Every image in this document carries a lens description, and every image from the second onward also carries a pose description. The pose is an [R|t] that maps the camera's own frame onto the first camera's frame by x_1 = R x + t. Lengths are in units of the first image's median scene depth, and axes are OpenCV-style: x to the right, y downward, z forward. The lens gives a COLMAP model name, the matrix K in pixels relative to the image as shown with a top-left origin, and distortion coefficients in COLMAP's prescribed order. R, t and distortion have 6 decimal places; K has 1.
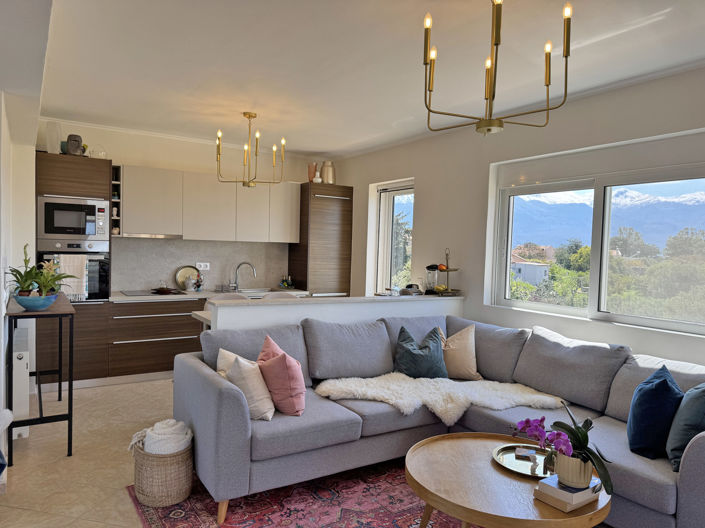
lens RADIAL K [[494.3, 0, 361.2], [0, 494.3, 271.0], [0, 0, 1]] dist [0.039389, -0.055249]
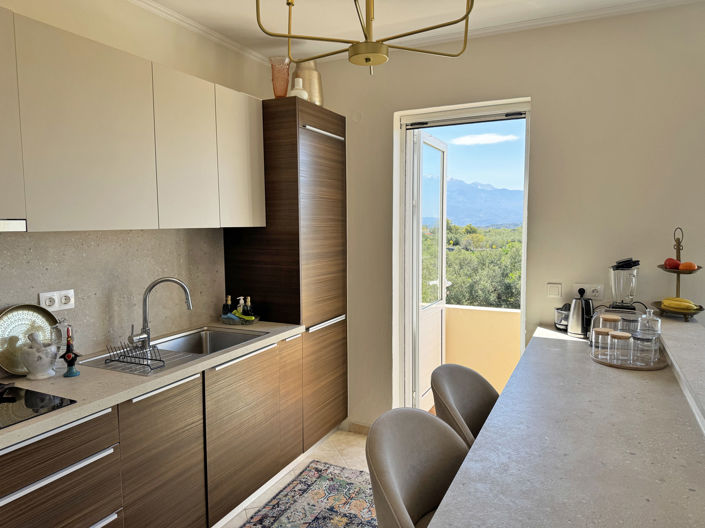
lens RADIAL K [[494.3, 0, 355.2], [0, 494.3, 268.4], [0, 0, 1]] dist [0.039389, -0.055249]
pose [[0.854019, -0.082125, 0.513719, -0.397998], [0.055643, 0.996217, 0.066757, -0.057274], [-0.517258, -0.028427, 0.855357, 0.711154]]
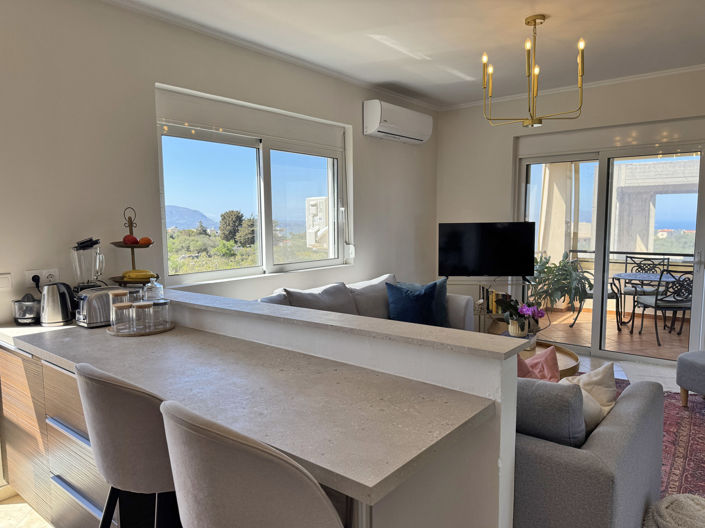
lens RADIAL K [[494.3, 0, 350.2], [0, 494.3, 268.4], [0, 0, 1]] dist [0.039389, -0.055249]
pose [[-0.309698, -0.128047, 0.942173, -0.475629], [0.042877, 0.988002, 0.148370, -0.050897], [-0.949868, 0.086347, -0.300492, 0.921995]]
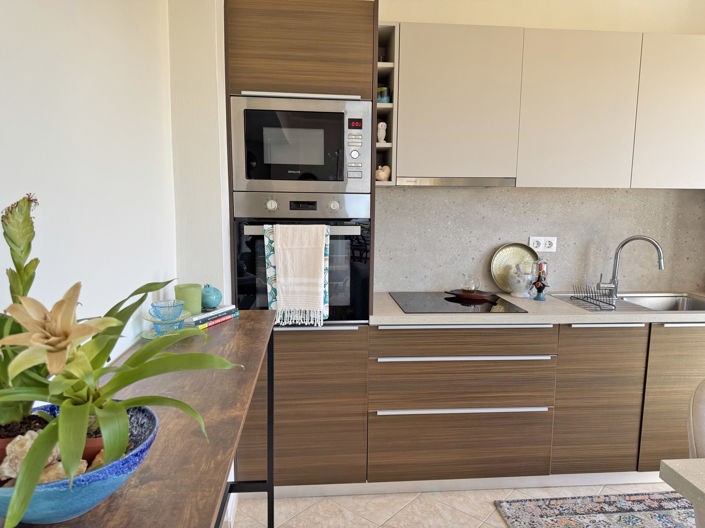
lens RADIAL K [[494.3, 0, 354.9], [0, 494.3, 266.0], [0, 0, 1]] dist [0.039389, -0.055249]
pose [[0.879780, 0.040429, -0.473660, -0.314061], [-0.006140, 0.997260, 0.073716, -0.028405], [0.475342, -0.061945, 0.877618, 0.614944]]
